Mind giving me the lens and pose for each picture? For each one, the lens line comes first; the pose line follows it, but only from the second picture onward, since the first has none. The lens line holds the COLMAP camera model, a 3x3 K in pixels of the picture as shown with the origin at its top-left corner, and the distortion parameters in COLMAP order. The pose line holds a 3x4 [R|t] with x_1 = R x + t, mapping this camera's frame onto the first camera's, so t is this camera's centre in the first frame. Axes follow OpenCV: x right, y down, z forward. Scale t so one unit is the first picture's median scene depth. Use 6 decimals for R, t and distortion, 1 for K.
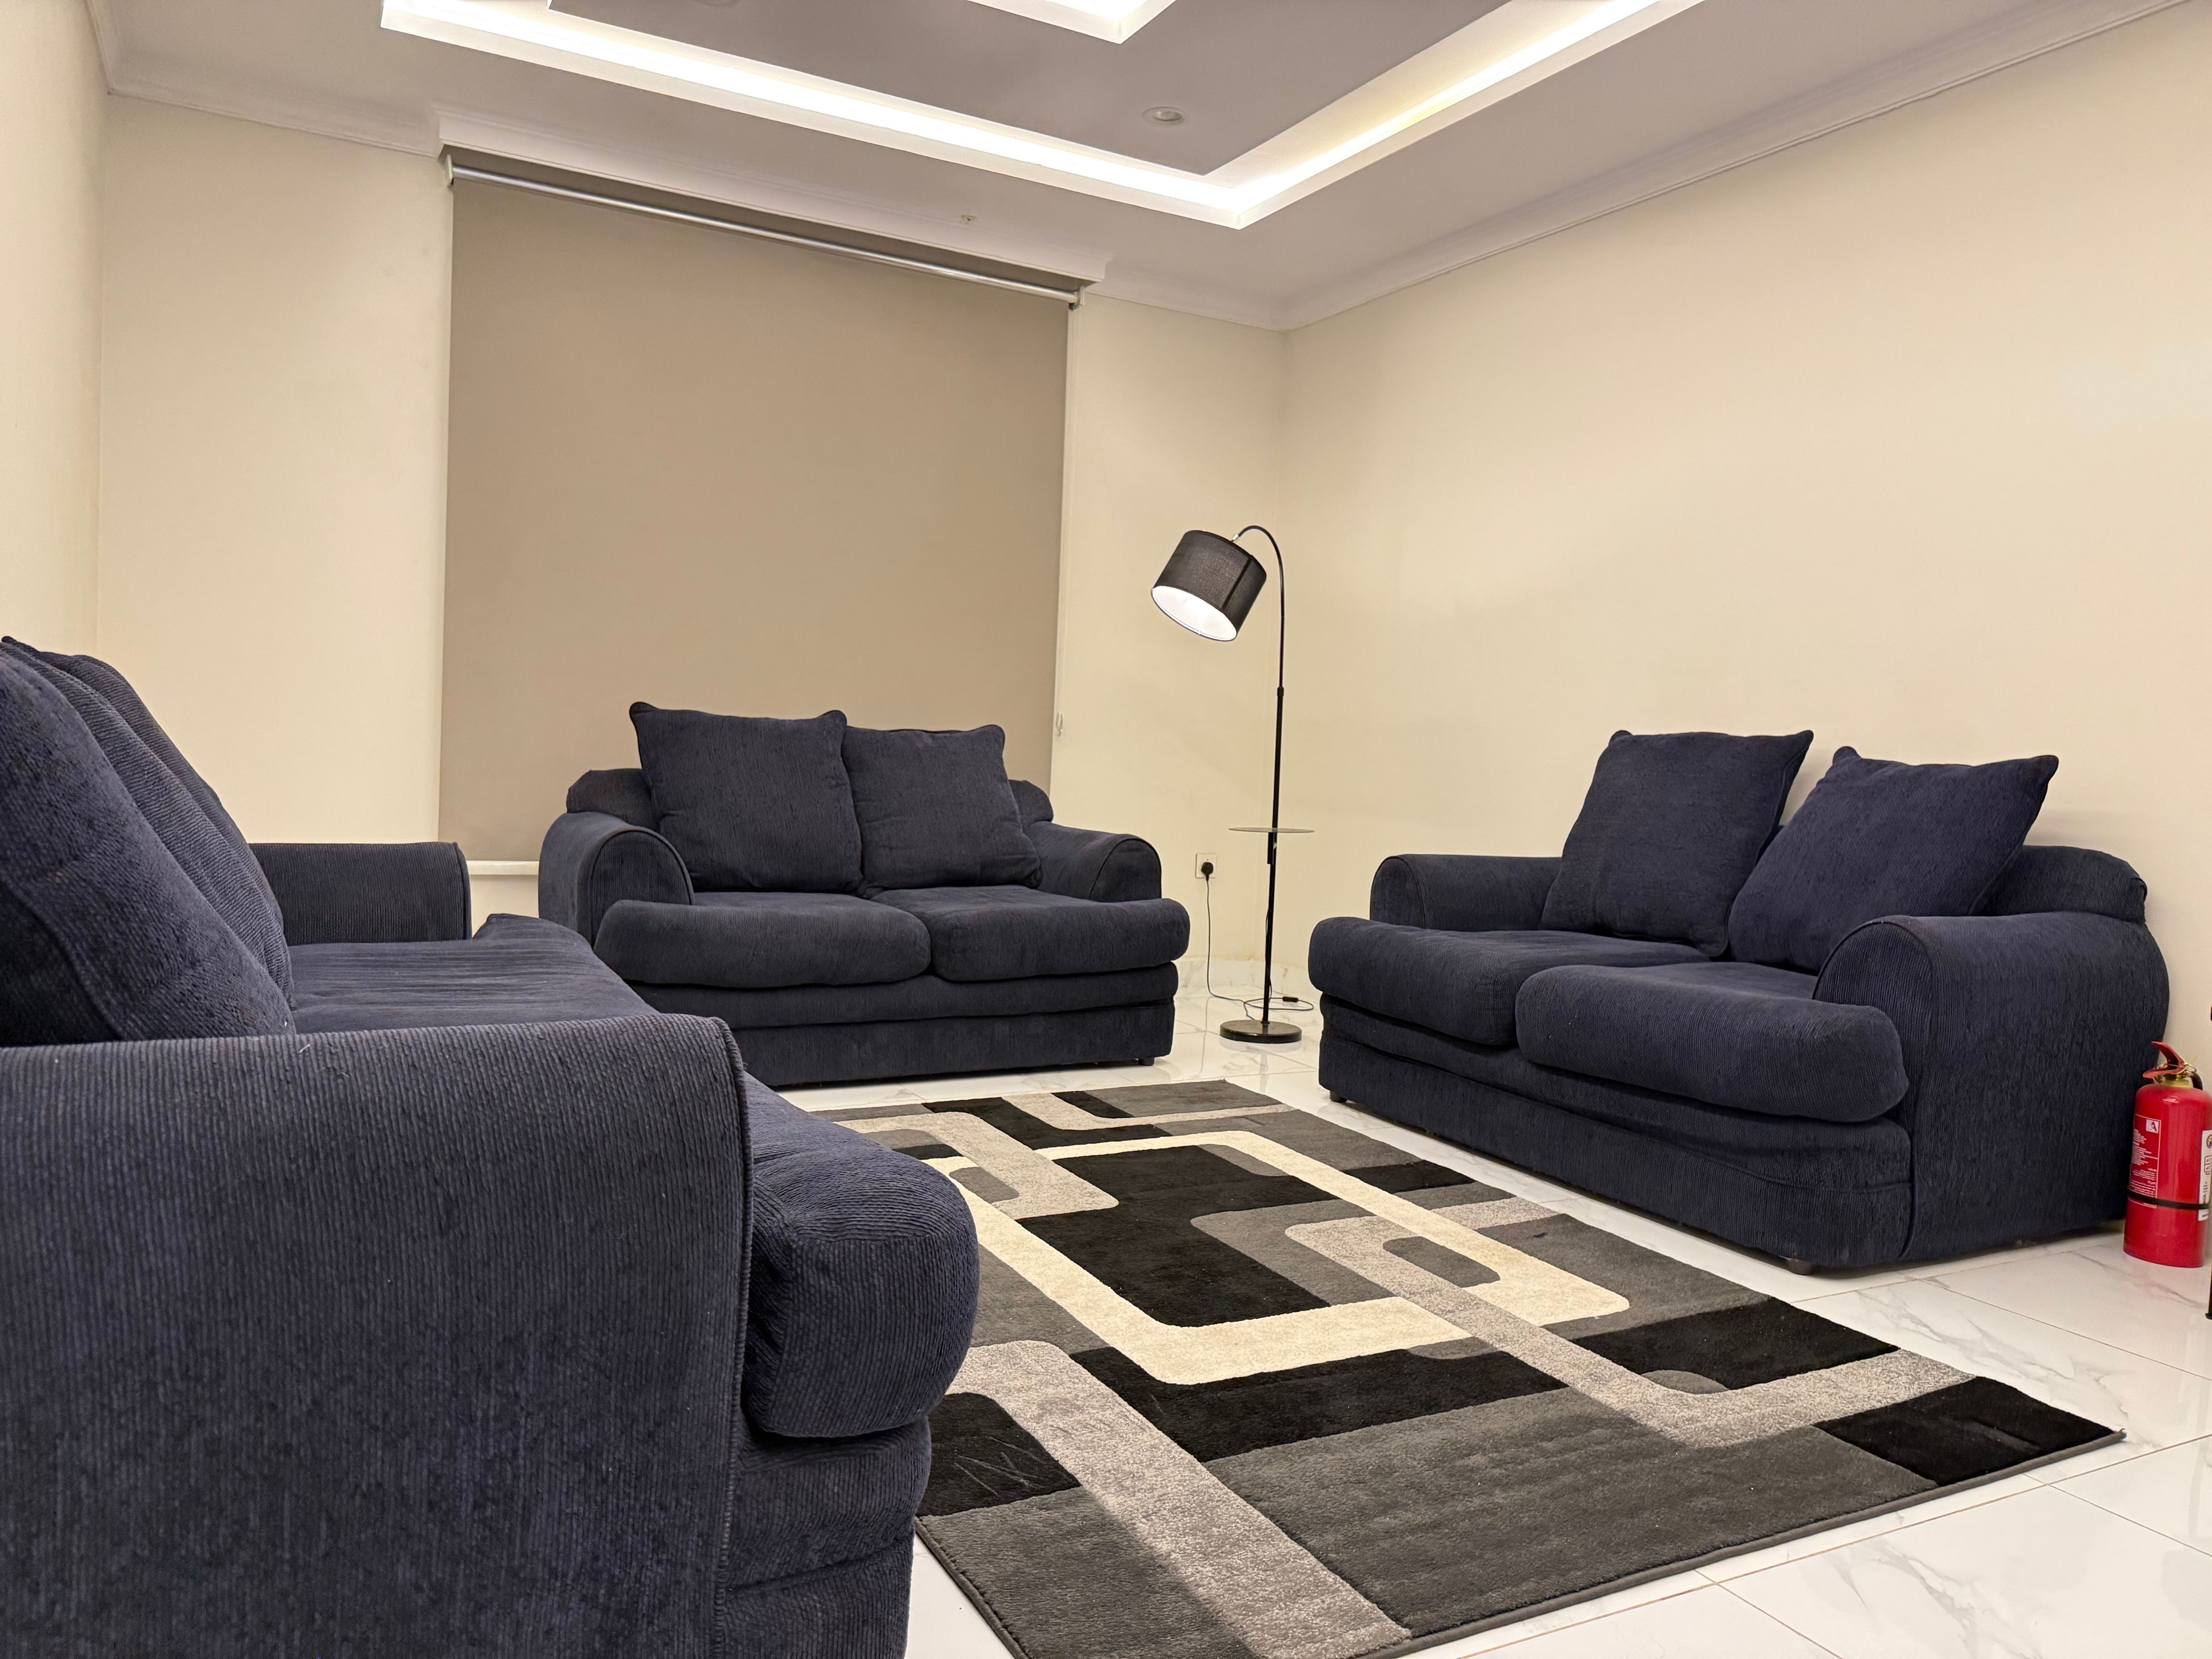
lens RADIAL K [[1572.0, 0, 1094.1], [0, 1572.0, 848.1], [0, 0, 1]] dist [0.050724, -0.043449]
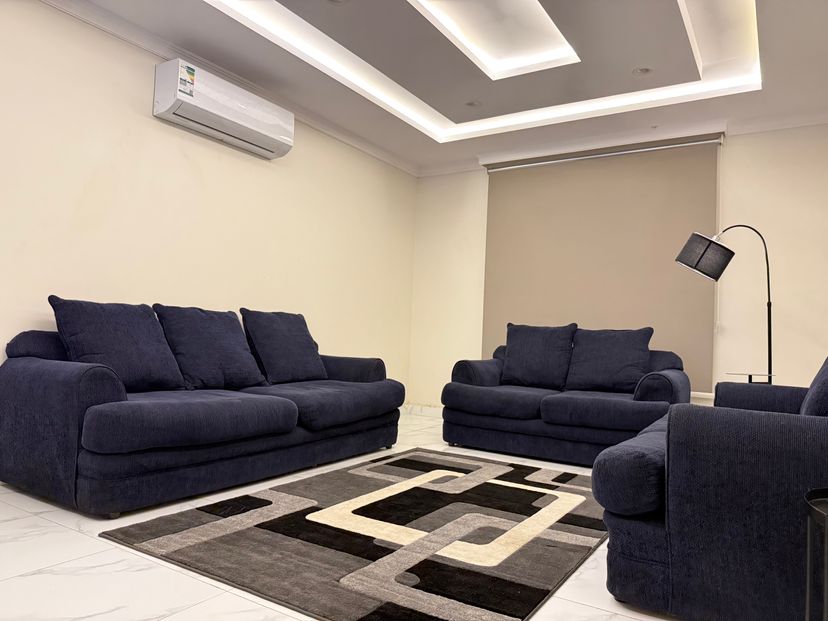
lens RADIAL K [[588.4, 0, 412.1], [0, 588.4, 312.0], [0, 0, 1]] dist [0.050724, -0.043449]
pose [[0.488203, -0.063690, -0.870403, 0.832577], [-0.071158, 0.991108, -0.112434, 0.037447], [0.869824, 0.116827, 0.479330, 0.401903]]
